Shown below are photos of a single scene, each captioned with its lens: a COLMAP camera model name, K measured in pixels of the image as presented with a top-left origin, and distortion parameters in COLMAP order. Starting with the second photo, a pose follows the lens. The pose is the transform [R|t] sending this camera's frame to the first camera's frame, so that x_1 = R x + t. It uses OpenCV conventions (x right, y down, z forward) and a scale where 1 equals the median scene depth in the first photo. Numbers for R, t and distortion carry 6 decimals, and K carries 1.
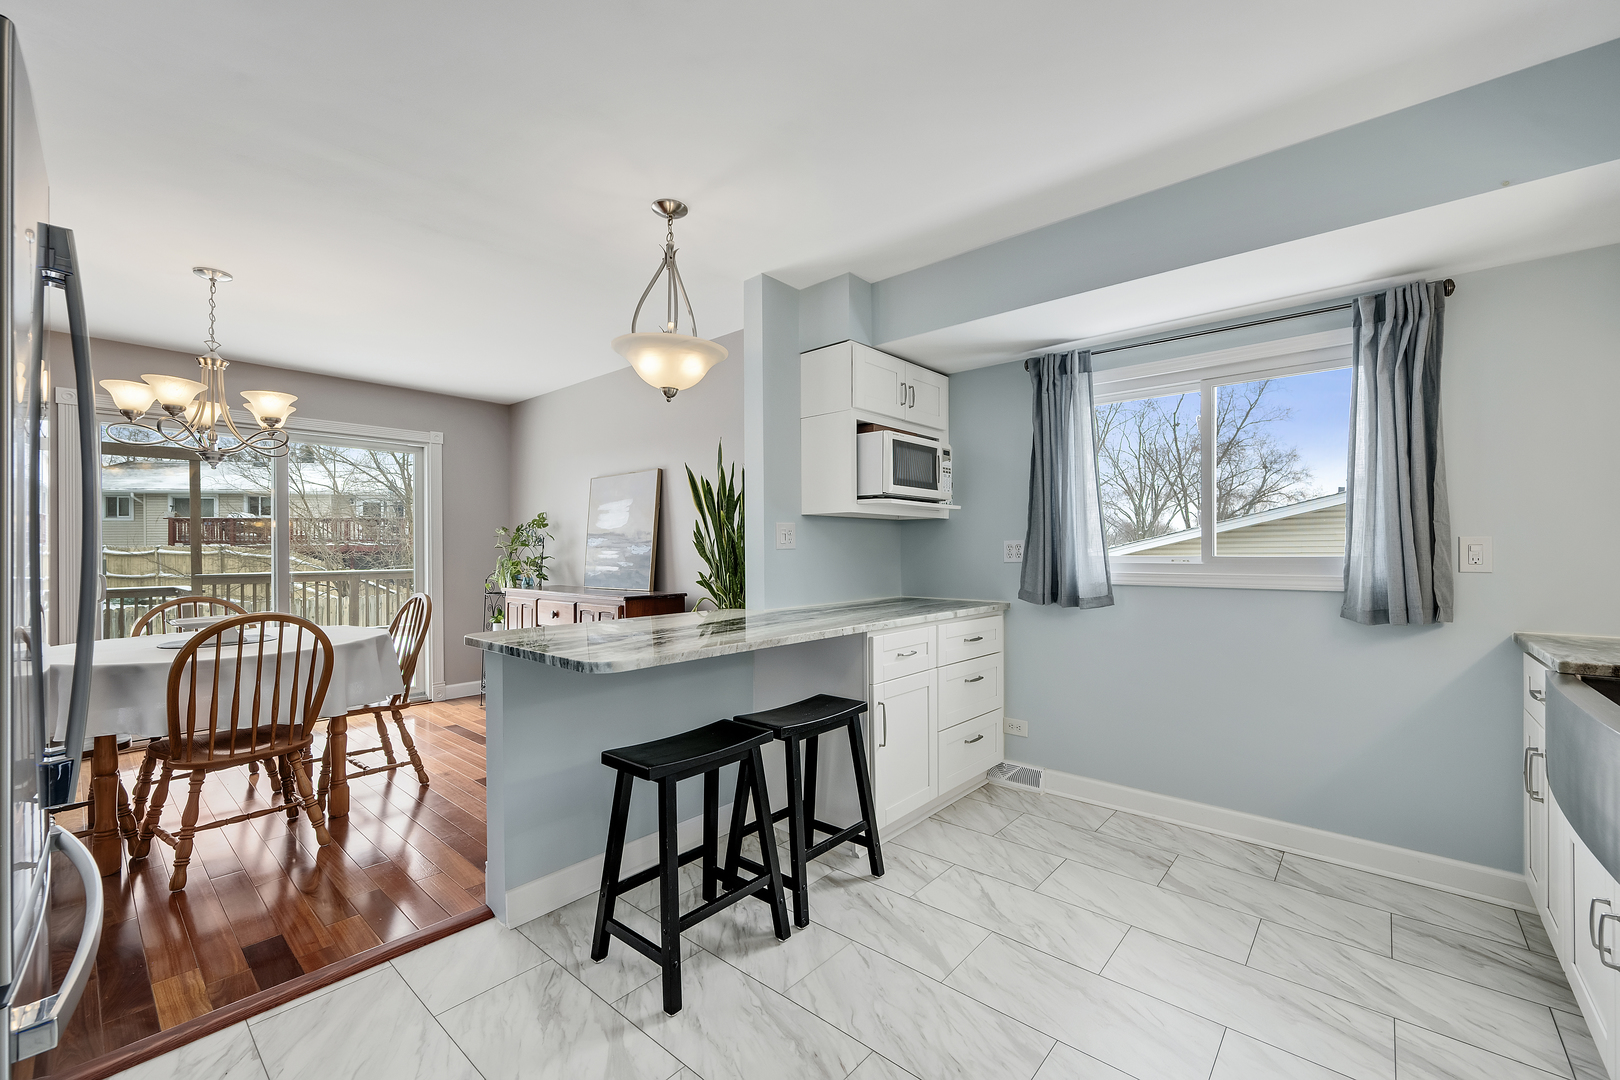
lens RADIAL K [[666.4, 0, 812.1], [0, 666.4, 549.8], [0, 0, 1]] dist [-0.001742, -0.000182]
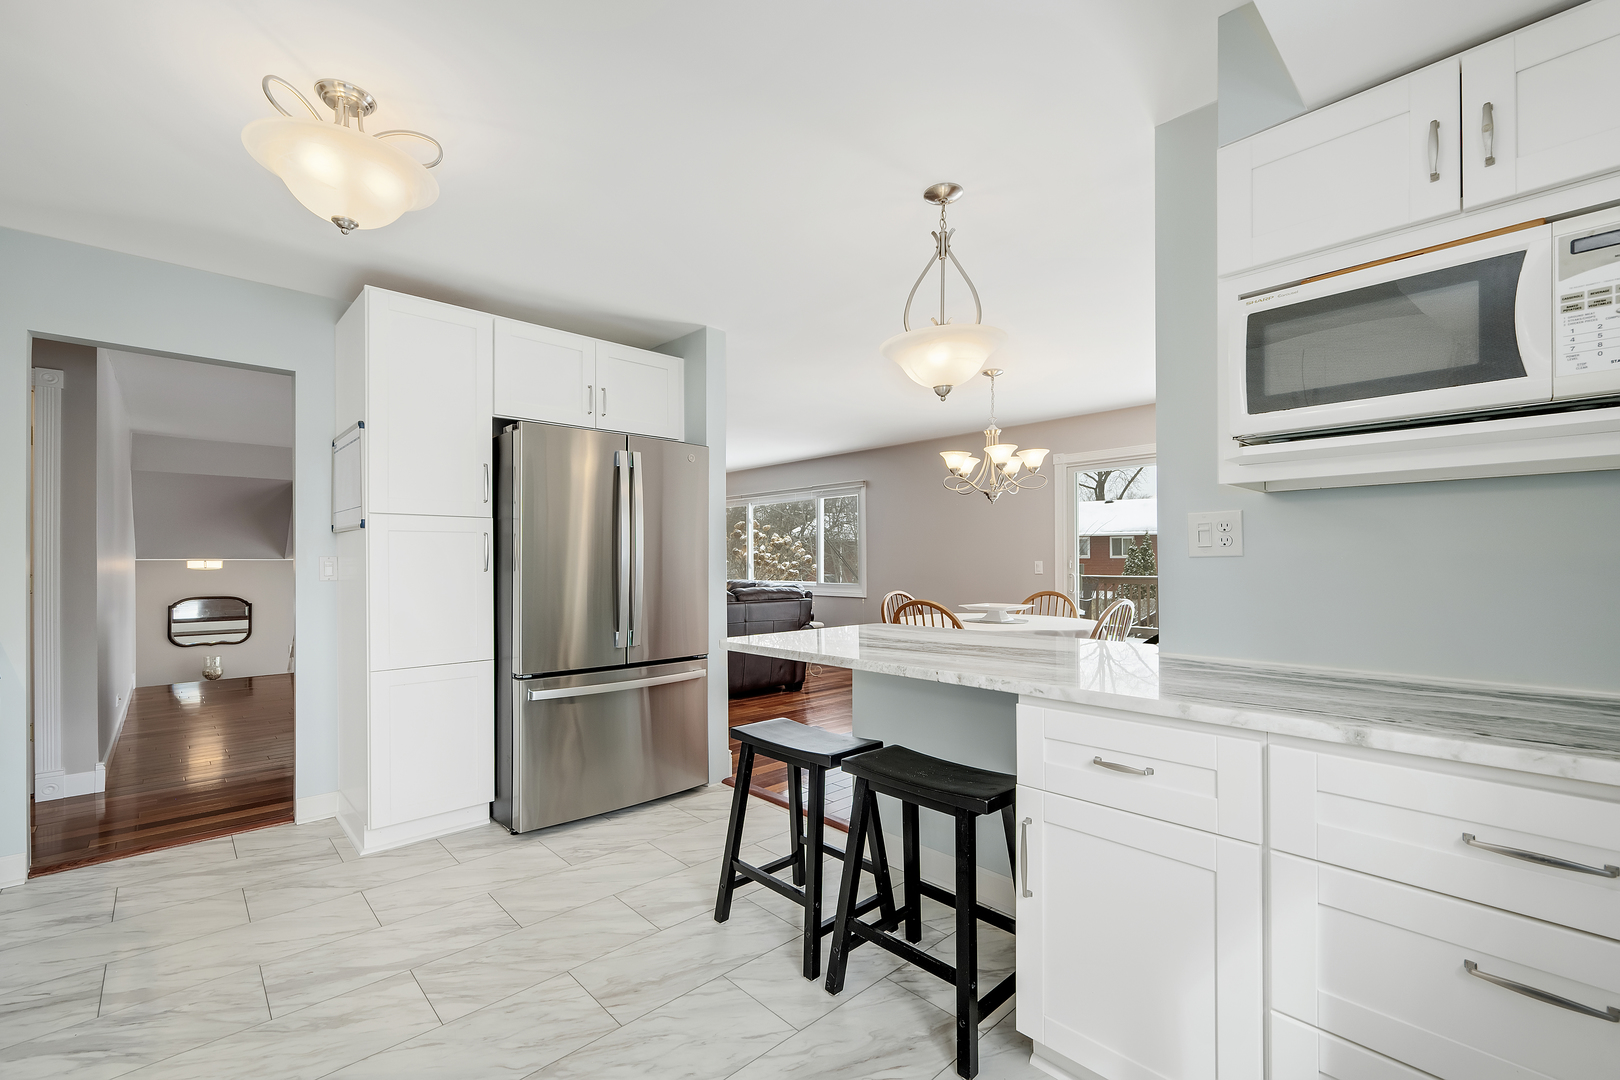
lens RADIAL K [[666.4, 0, 813.6], [0, 666.4, 544.3], [0, 0, 1]] dist [-0.001742, -0.000182]
pose [[-0.087453, -0.014126, -0.996068, 0.696341], [0.005521, 0.999877, -0.014665, -0.003680], [0.996153, -0.006782, -0.087364, 0.857130]]
